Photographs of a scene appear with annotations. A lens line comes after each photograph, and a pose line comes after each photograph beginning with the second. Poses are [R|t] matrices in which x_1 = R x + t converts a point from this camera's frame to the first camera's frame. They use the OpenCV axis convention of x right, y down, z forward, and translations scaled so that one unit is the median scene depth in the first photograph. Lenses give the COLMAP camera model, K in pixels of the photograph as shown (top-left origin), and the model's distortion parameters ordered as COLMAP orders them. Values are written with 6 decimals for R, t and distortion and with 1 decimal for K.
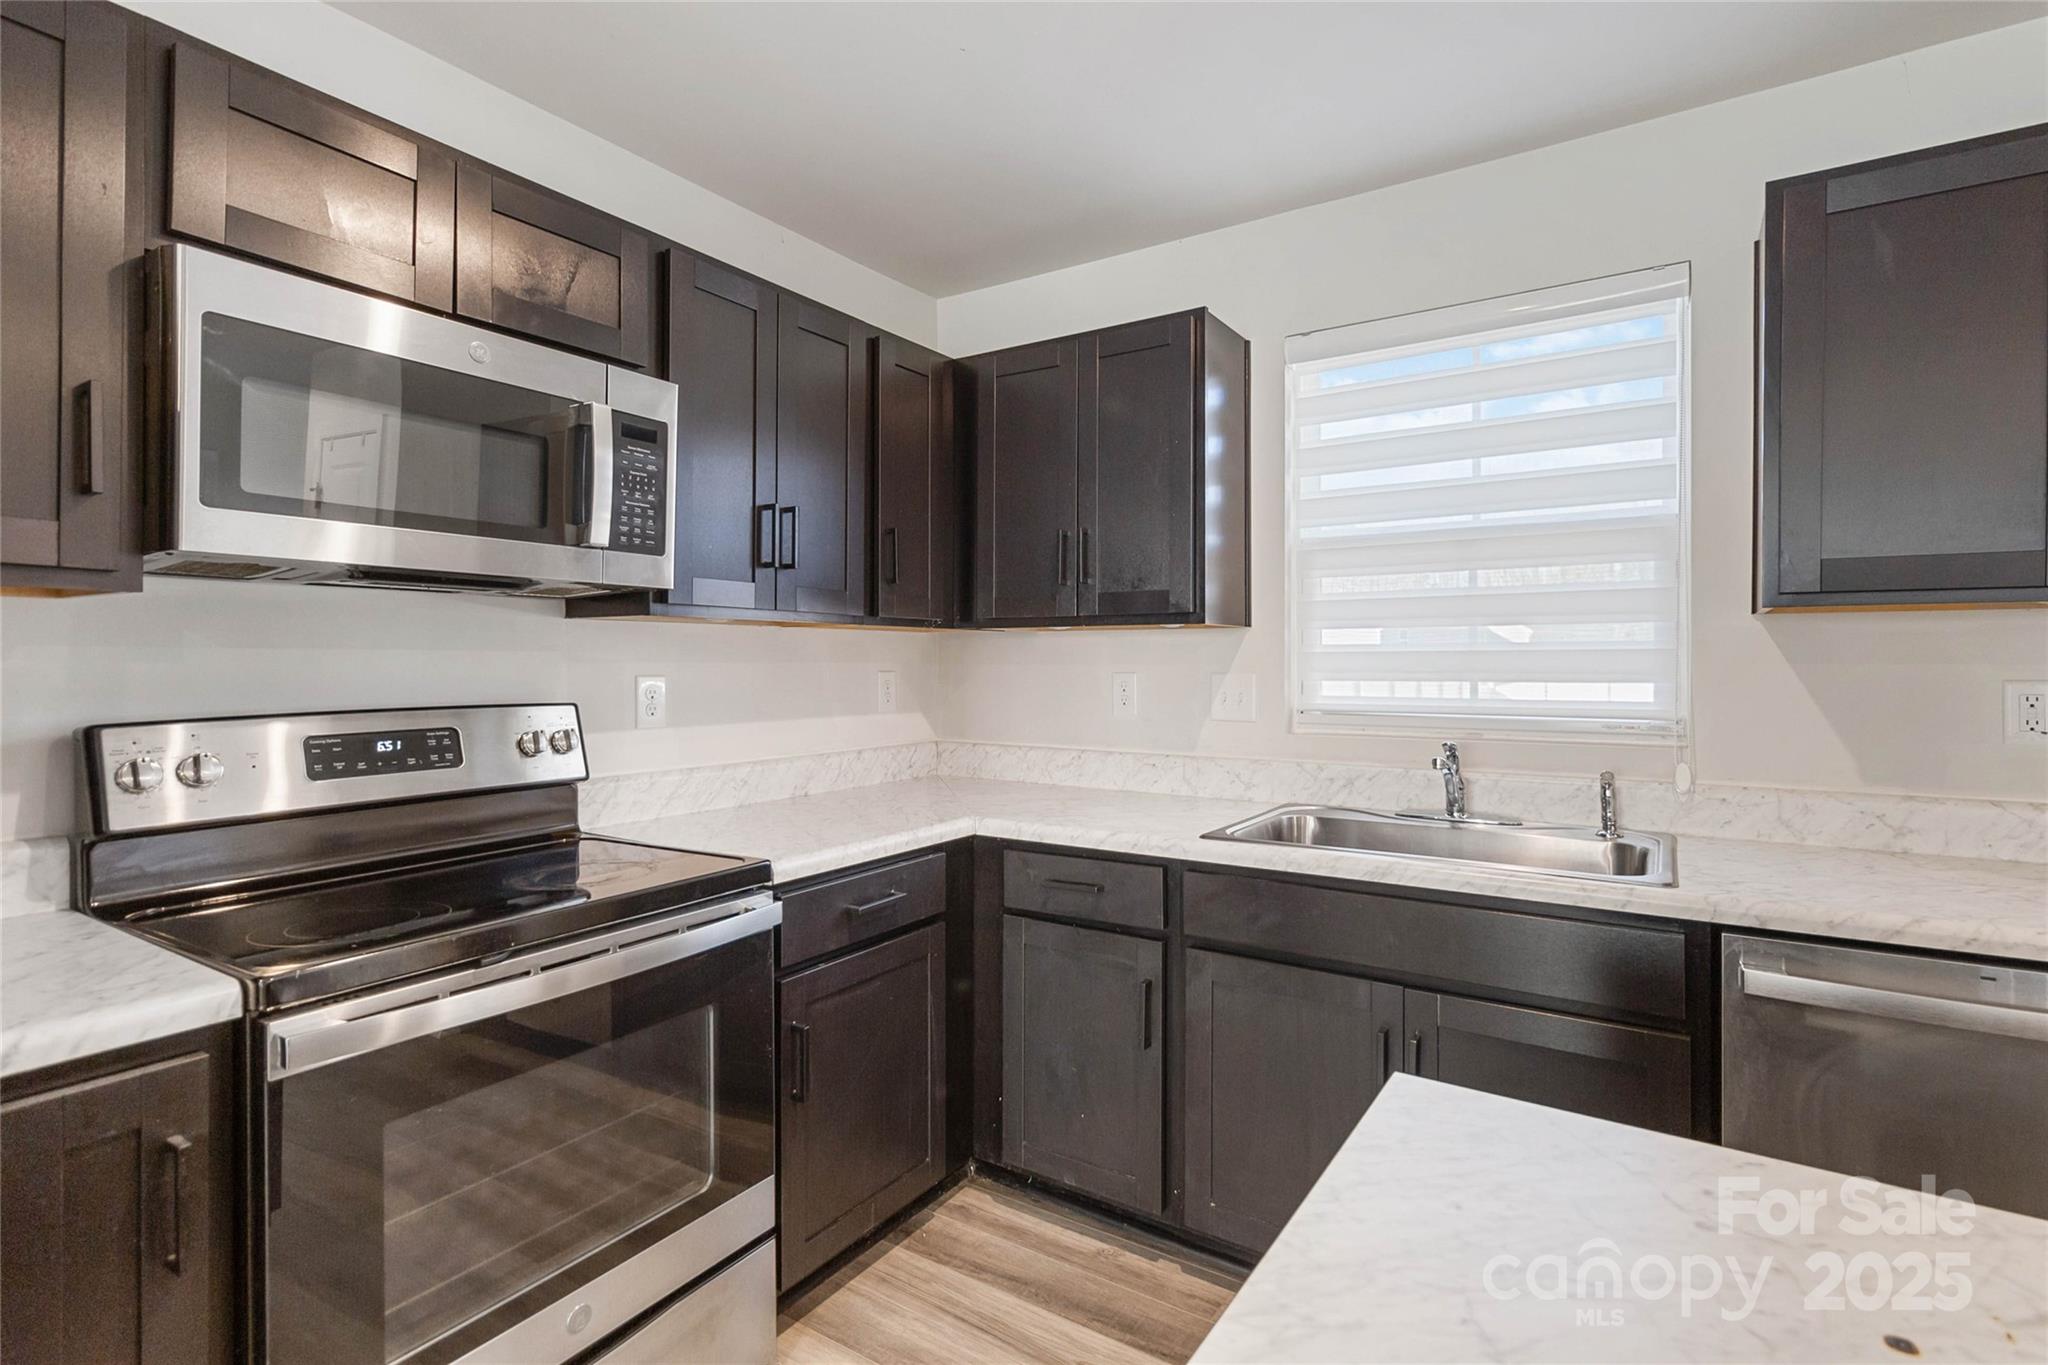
lens RADIAL K [[956.5, 0, 1040.1], [0, 956.5, 658.4], [0, 0, 1]] dist [-0.003731, 0.001247]
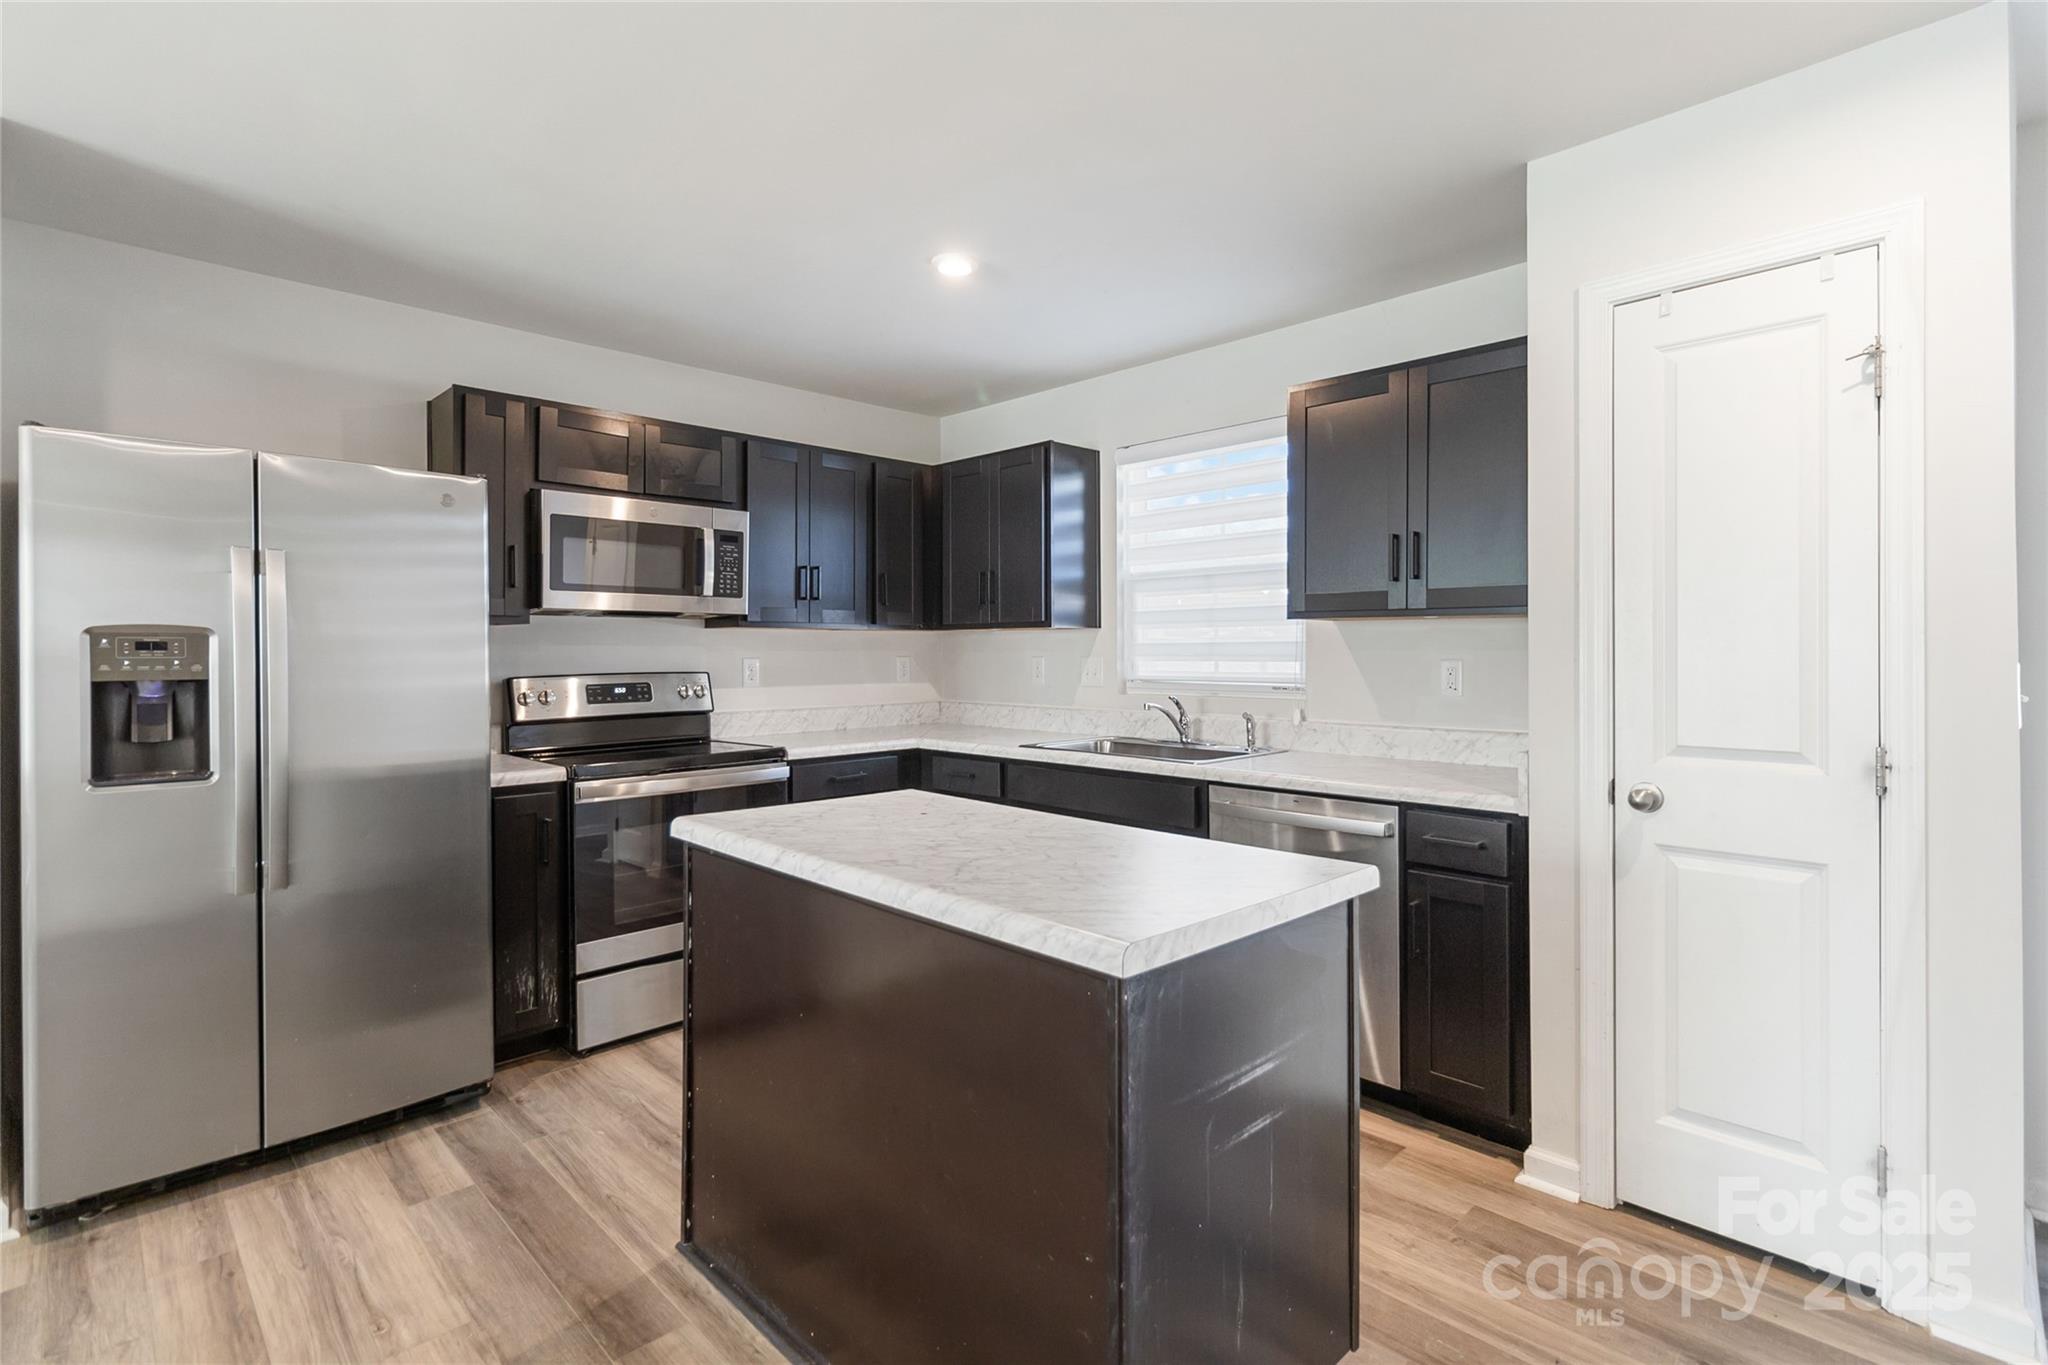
lens RADIAL K [[956.5, 0, 1037.4], [0, 956.5, 657.1], [0, 0, 1]] dist [-0.003731, 0.001247]
pose [[0.978133, -0.000957, -0.207977, 0.576203], [0.003428, 0.999928, 0.011518, -0.003816], [0.207951, -0.011979, 0.978066, -0.766121]]
